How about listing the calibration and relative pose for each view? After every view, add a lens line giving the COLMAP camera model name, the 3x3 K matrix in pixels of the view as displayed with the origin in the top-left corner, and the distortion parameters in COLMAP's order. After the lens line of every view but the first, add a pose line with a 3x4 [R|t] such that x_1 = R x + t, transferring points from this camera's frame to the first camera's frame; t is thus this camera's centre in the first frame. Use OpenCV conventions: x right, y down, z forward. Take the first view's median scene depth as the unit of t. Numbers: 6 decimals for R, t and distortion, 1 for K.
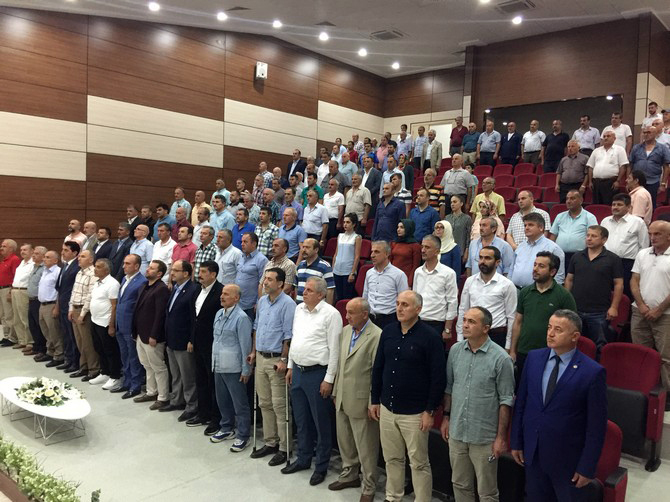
lens RADIAL K [[558.9, 0, 335.2], [0, 558.9, 250.1], [0, 0, 1]] dist [0.052018, -0.065584]
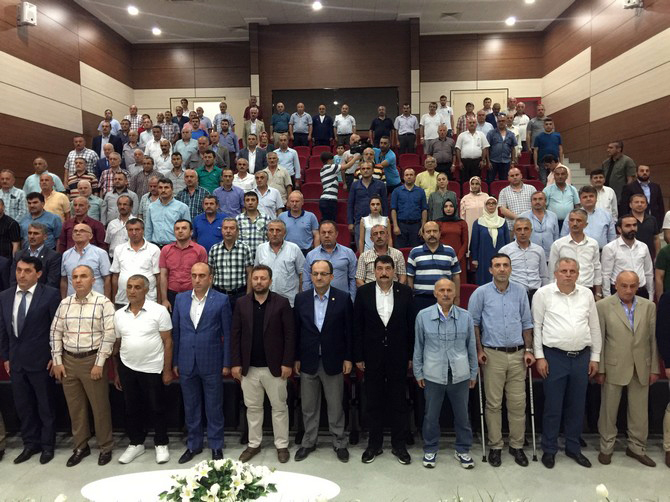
lens RADIAL K [[558.9, 0, 333.7], [0, 558.9, 248.9], [0, 0, 1]] dist [0.052018, -0.065584]
pose [[0.786684, -0.094961, 0.610008, -0.481825], [0.078104, 0.995469, 0.054241, -0.025146], [-0.612395, 0.004974, 0.790536, 0.248690]]
